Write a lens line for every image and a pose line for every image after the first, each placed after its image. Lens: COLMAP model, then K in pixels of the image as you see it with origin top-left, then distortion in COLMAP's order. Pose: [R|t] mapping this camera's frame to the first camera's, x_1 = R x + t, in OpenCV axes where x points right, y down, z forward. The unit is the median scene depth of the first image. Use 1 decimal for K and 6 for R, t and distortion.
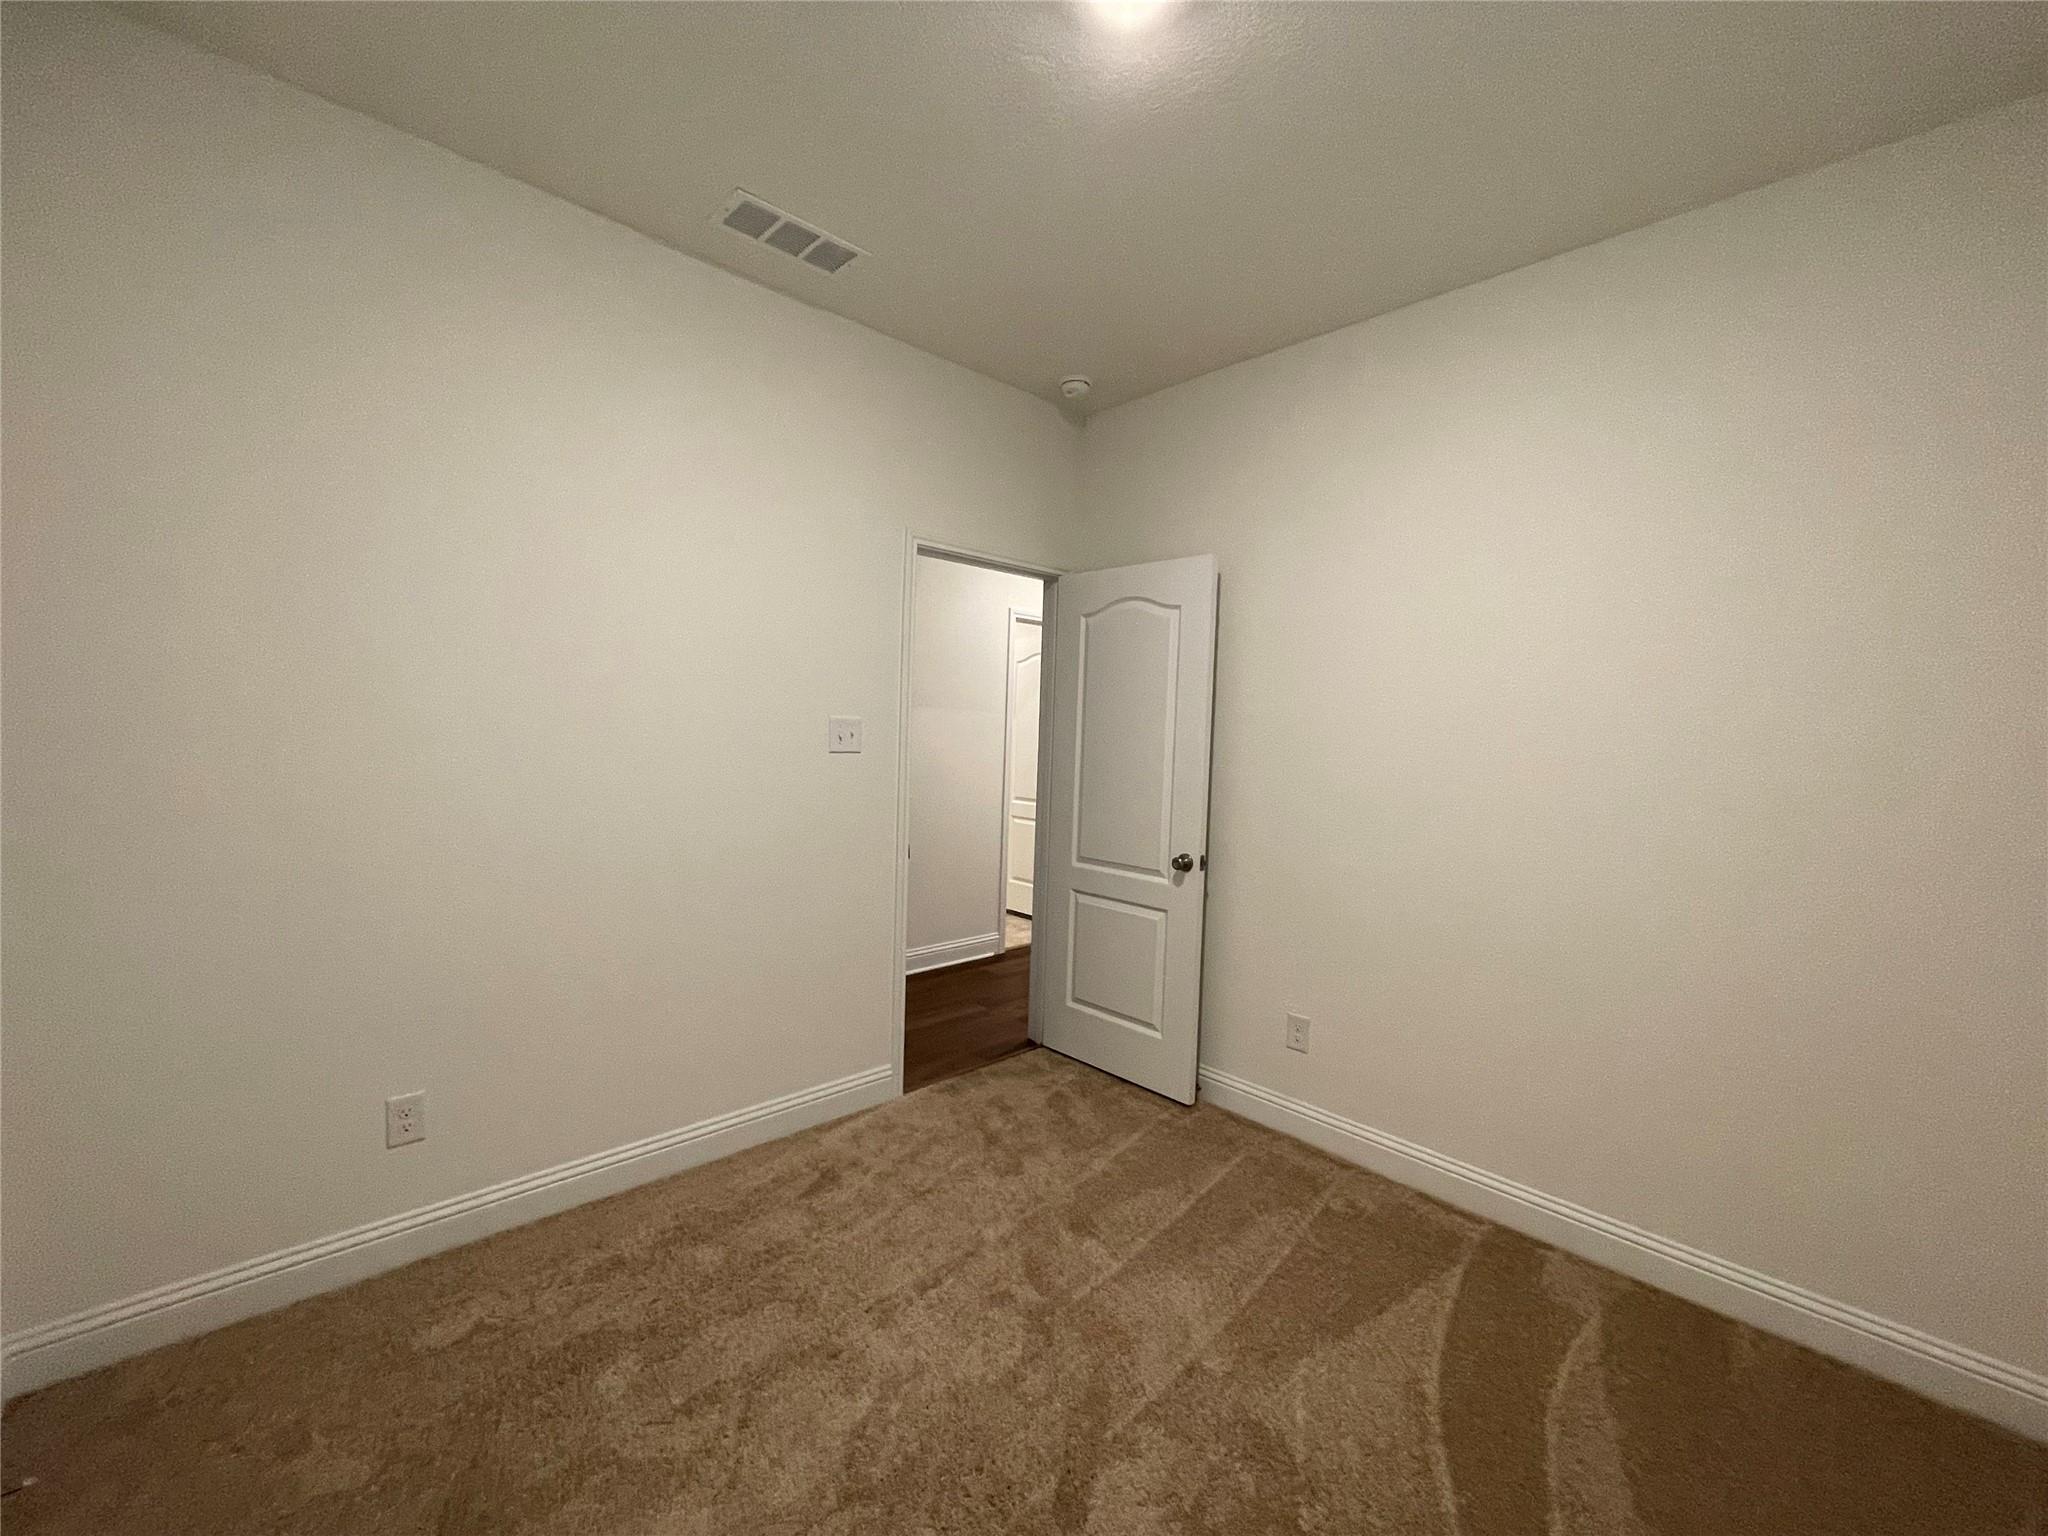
lens RADIAL K [[827.8, 0, 1024.7], [0, 827.8, 777.8], [0, 0, 1]] dist [-0.005740, 0.000787]
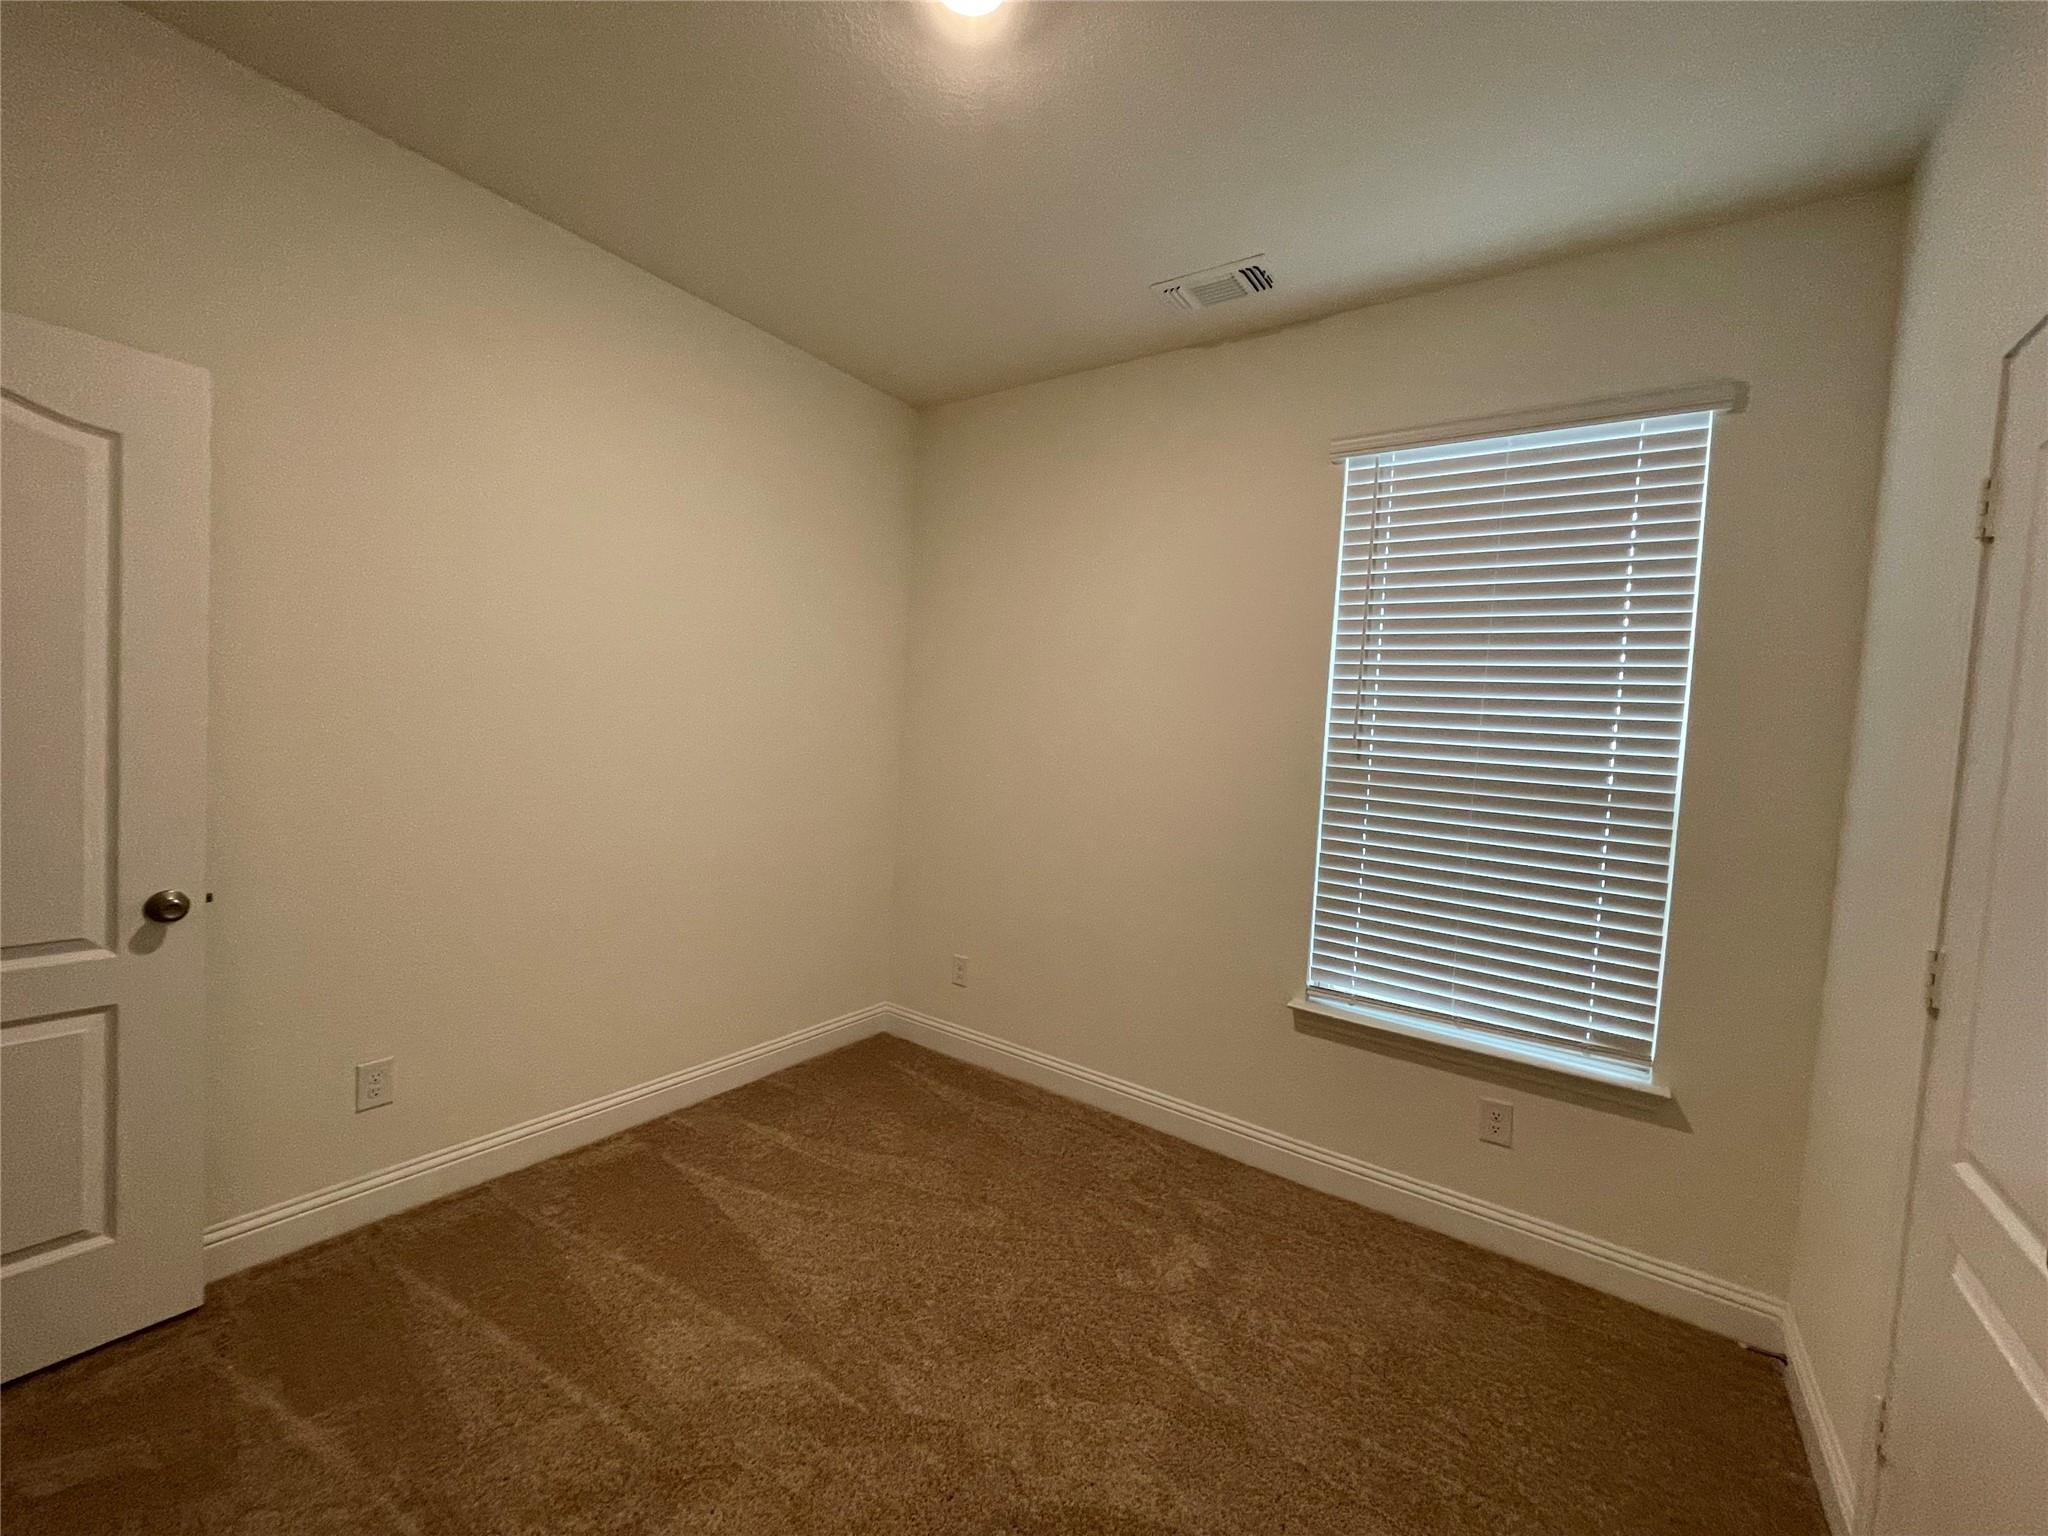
lens RADIAL K [[827.8, 0, 1026.8], [0, 827.8, 769.6], [0, 0, 1]] dist [-0.005740, 0.000787]
pose [[-0.208076, -0.091902, 0.973786, -0.542868], [-0.008533, 0.995709, 0.092148, -0.056006], [-0.978075, 0.010865, -0.207967, 0.626803]]
